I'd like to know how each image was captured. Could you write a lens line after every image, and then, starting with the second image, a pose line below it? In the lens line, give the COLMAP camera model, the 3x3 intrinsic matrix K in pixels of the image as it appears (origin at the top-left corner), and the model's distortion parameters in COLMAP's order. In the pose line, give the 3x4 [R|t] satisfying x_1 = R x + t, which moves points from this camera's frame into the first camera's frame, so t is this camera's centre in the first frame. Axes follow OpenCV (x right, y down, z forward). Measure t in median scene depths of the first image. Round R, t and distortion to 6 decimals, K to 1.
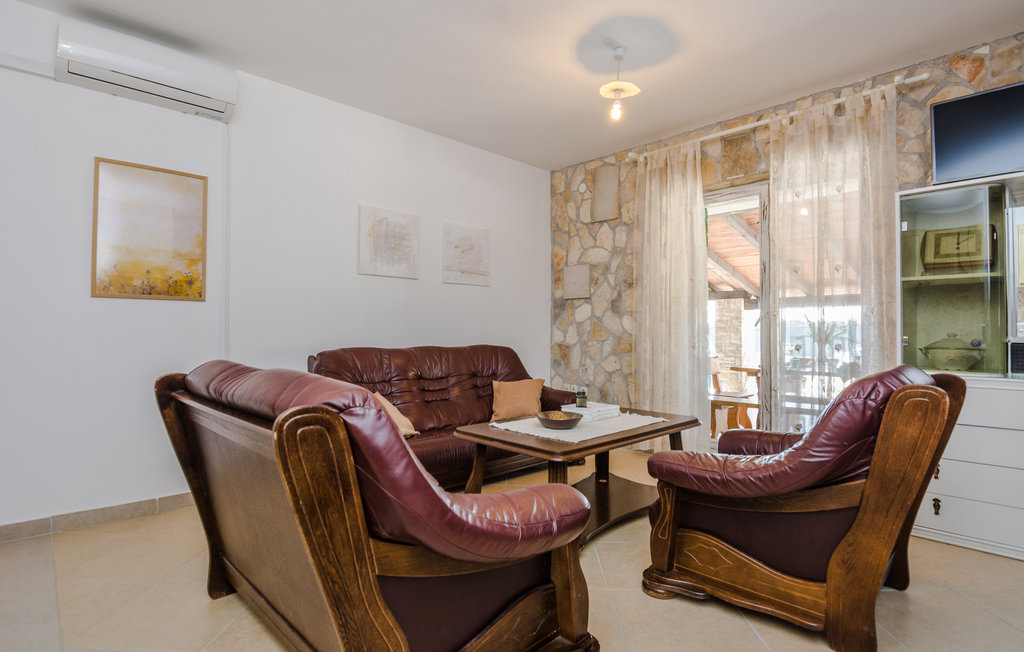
lens RADIAL K [[536.5, 0, 504.8], [0, 536.5, 322.9], [0, 0, 1]] dist [-0.020719, -0.005234]
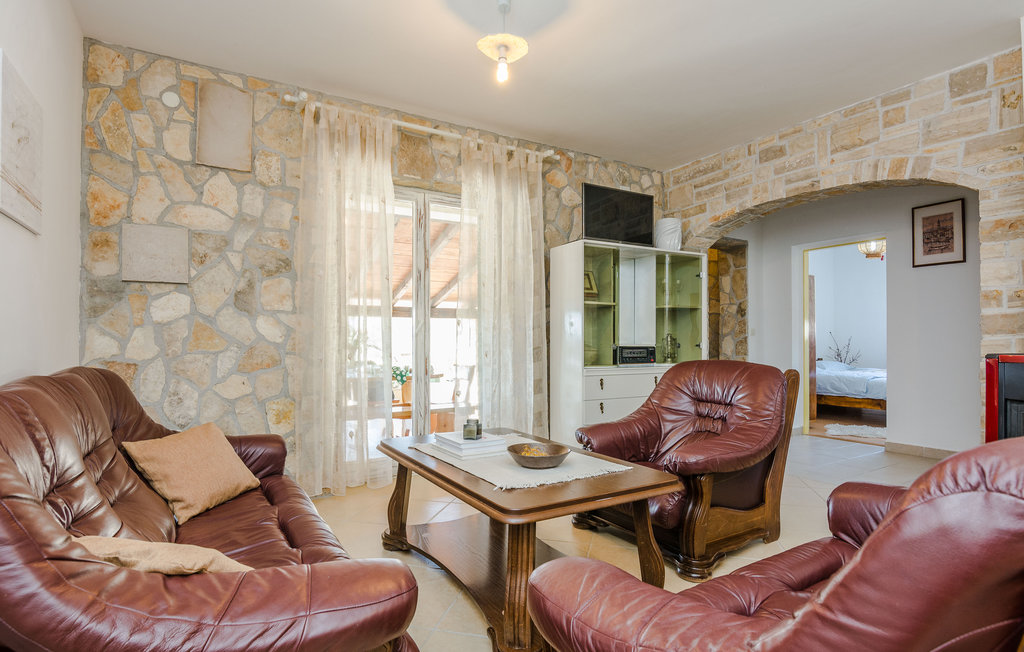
lens RADIAL K [[512.8, 0, 523.8], [0, 512.8, 341.6], [0, 0, 1]] dist [-0.010968, -0.008513]
pose [[0.187925, -0.001380, 0.982182, -0.351515], [-0.017017, 0.999844, 0.004661, 0.010738], [-0.982036, -0.017590, 0.187873, 0.516401]]
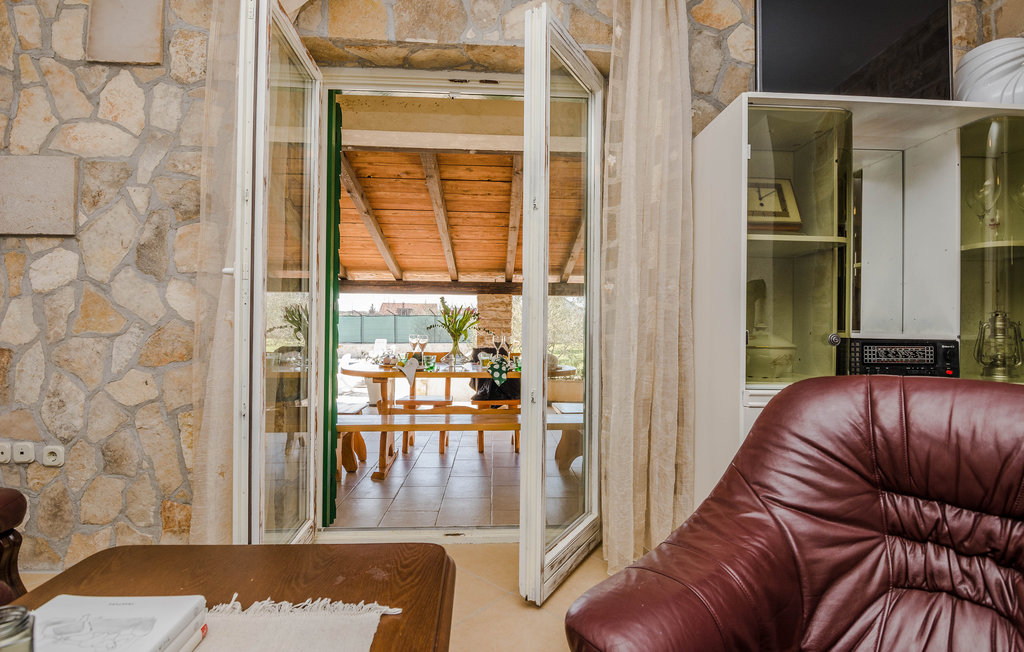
lens RADIAL K [[512.8, 0, 504.7], [0, 512.8, 319.8], [0, 0, 1]] dist [-0.010968, -0.008513]
pose [[0.629095, 0.008959, 0.777277, 0.061736], [-0.023138, 0.999706, 0.007204, 0.009742], [-0.776984, -0.022517, 0.629117, 0.485600]]
